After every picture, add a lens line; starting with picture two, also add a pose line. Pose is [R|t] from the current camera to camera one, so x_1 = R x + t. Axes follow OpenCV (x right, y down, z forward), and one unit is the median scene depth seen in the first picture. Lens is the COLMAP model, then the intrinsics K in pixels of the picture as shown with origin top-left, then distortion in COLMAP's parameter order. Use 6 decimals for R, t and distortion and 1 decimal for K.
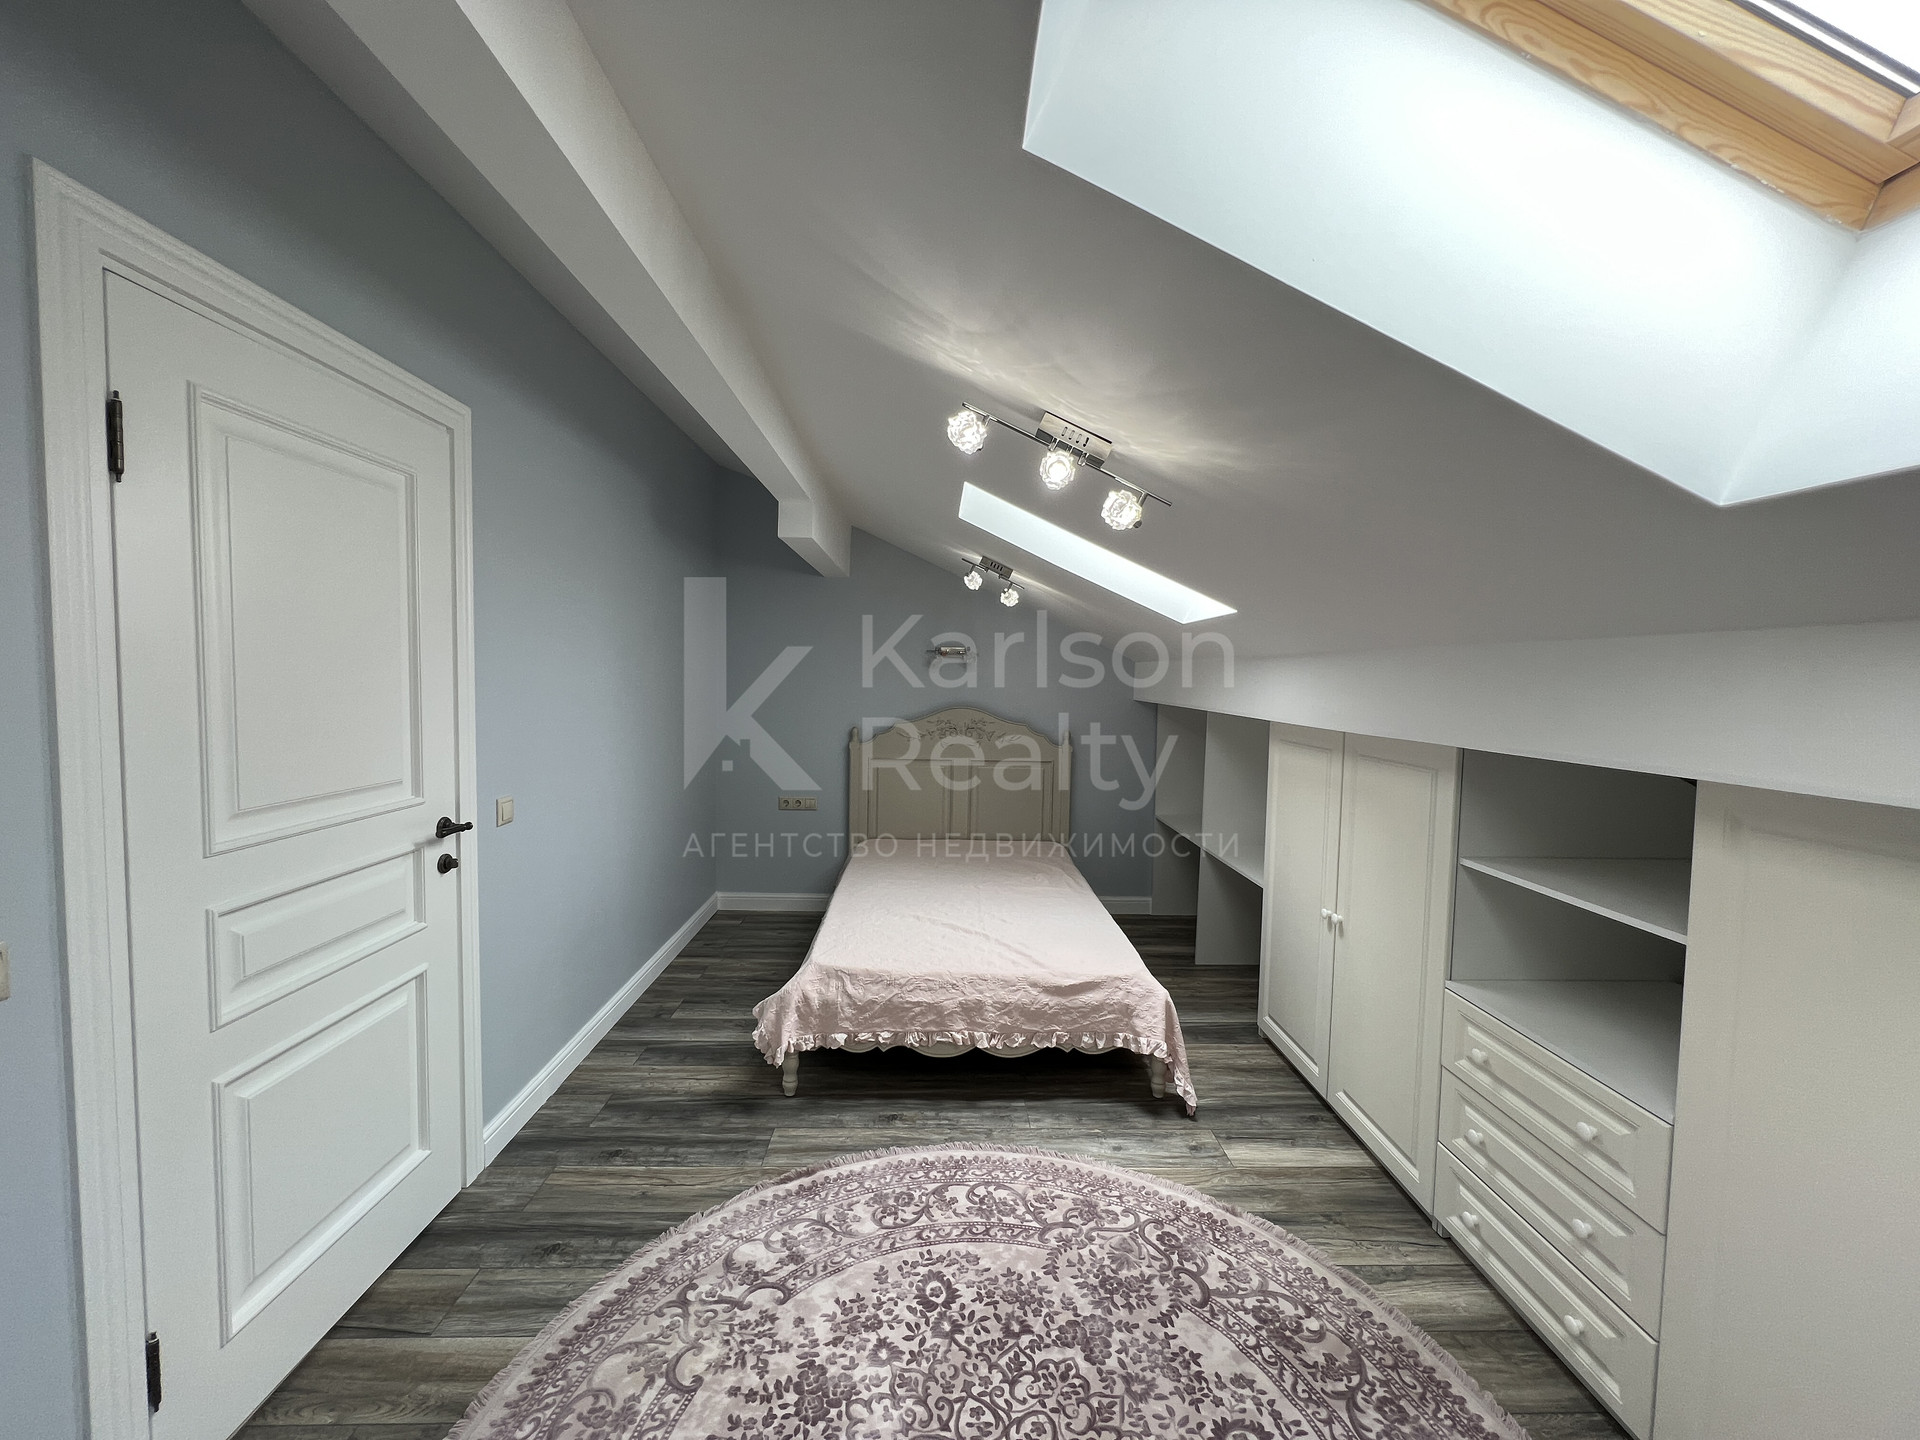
lens RADIAL K [[767.9, 0, 957.1], [0, 767.9, 715.2], [0, 0, 1]] dist [-0.002222, 0.000177]
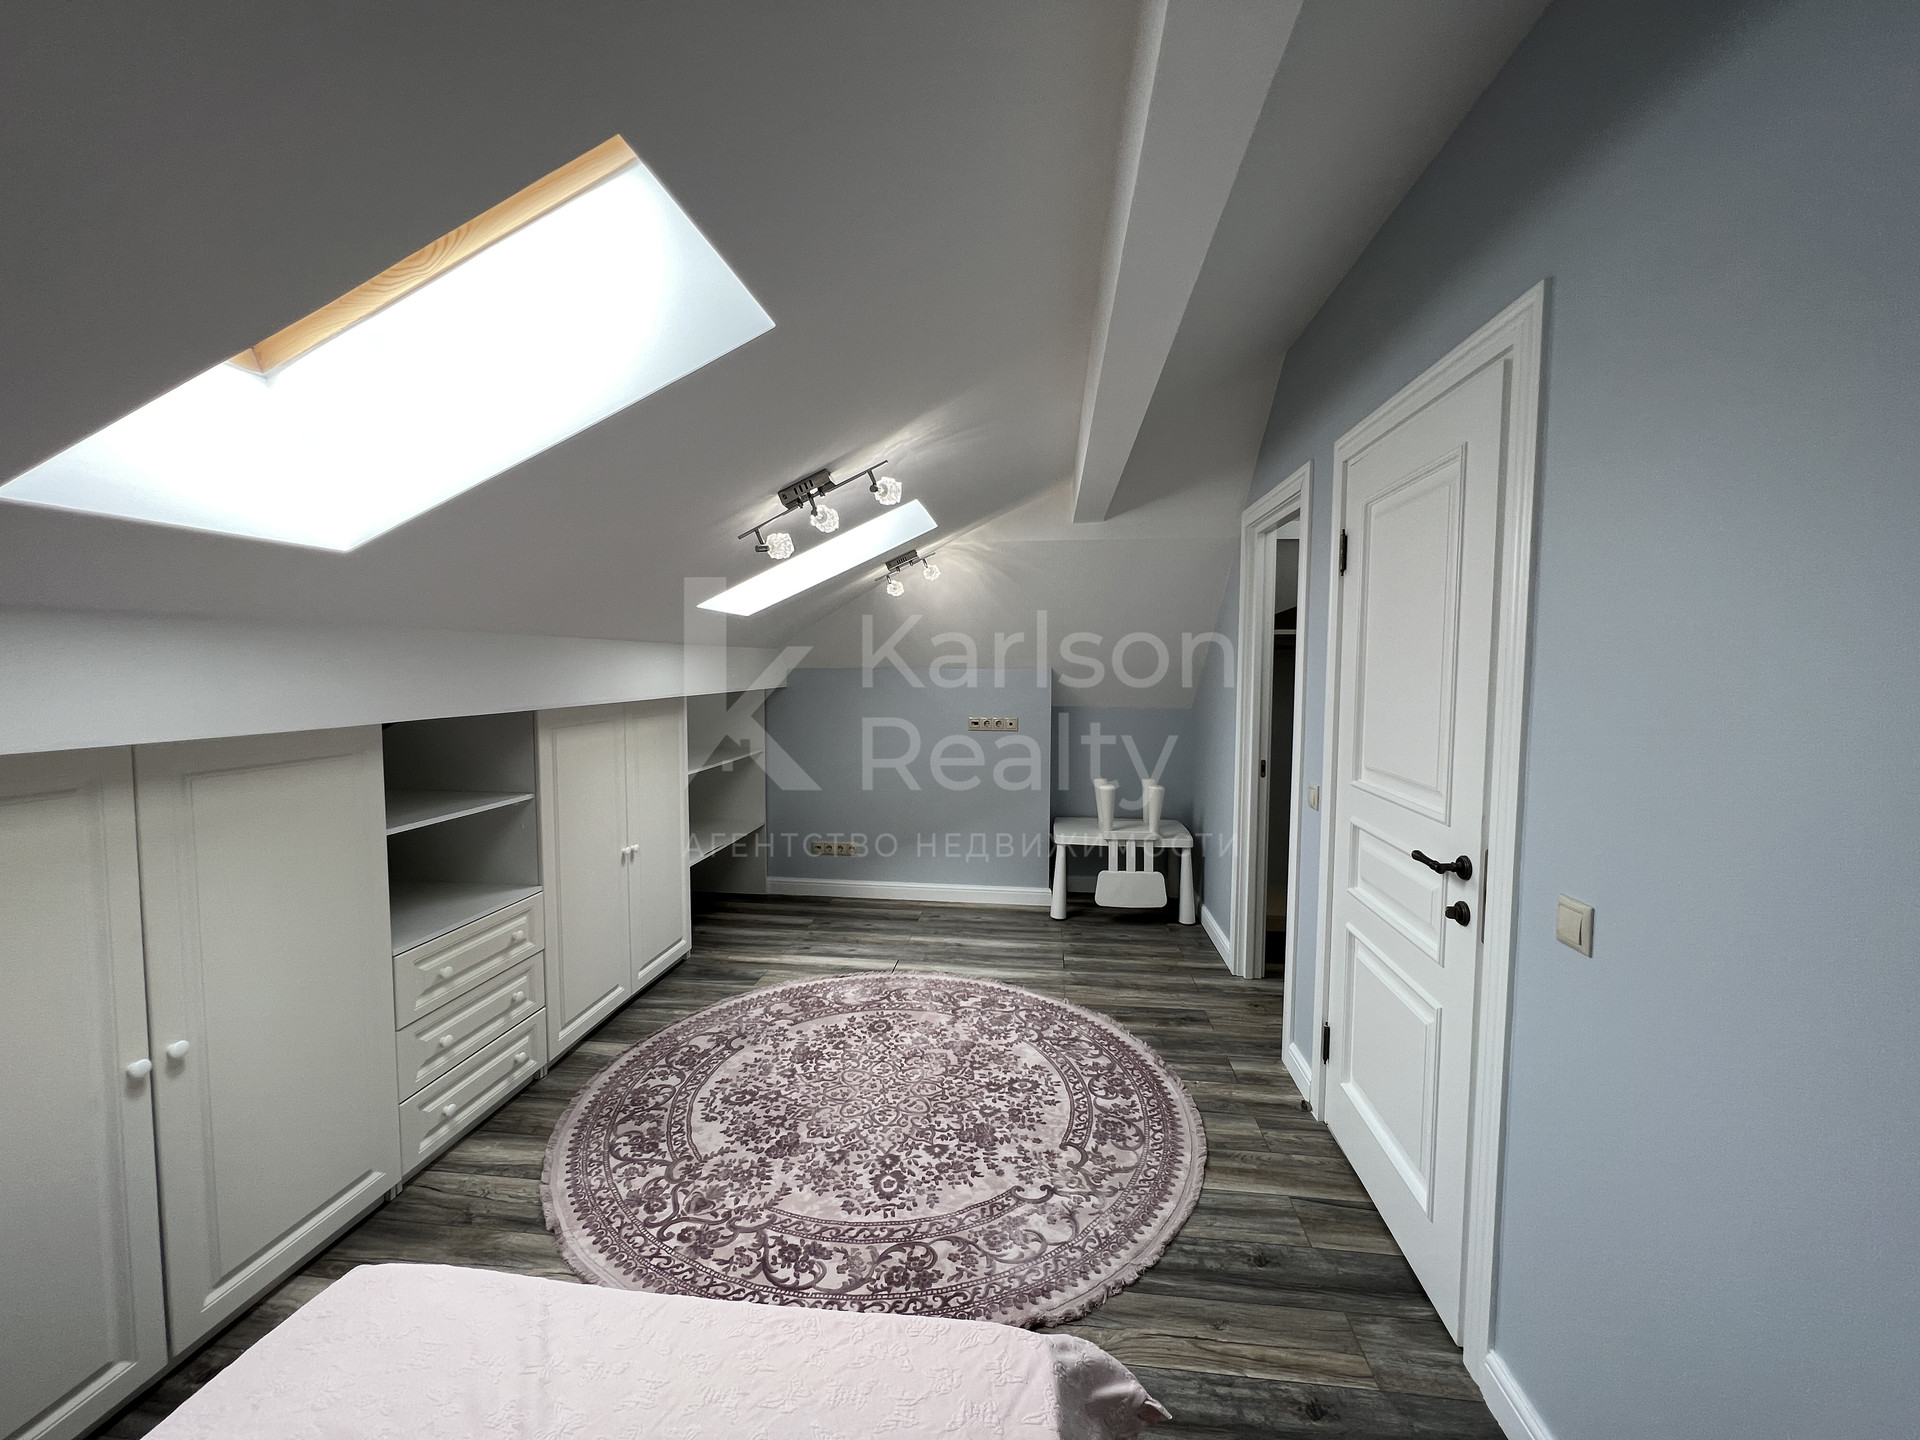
lens RADIAL K [[767.9, 0, 957.1], [0, 767.9, 715.2], [0, 0, 1]] dist [-0.002222, 0.000177]
pose [[-0.988641, -0.031321, 0.146996, -0.277180], [-0.013737, 0.992782, 0.119142, -0.111133], [-0.149667, 0.115770, -0.981935, 2.016800]]
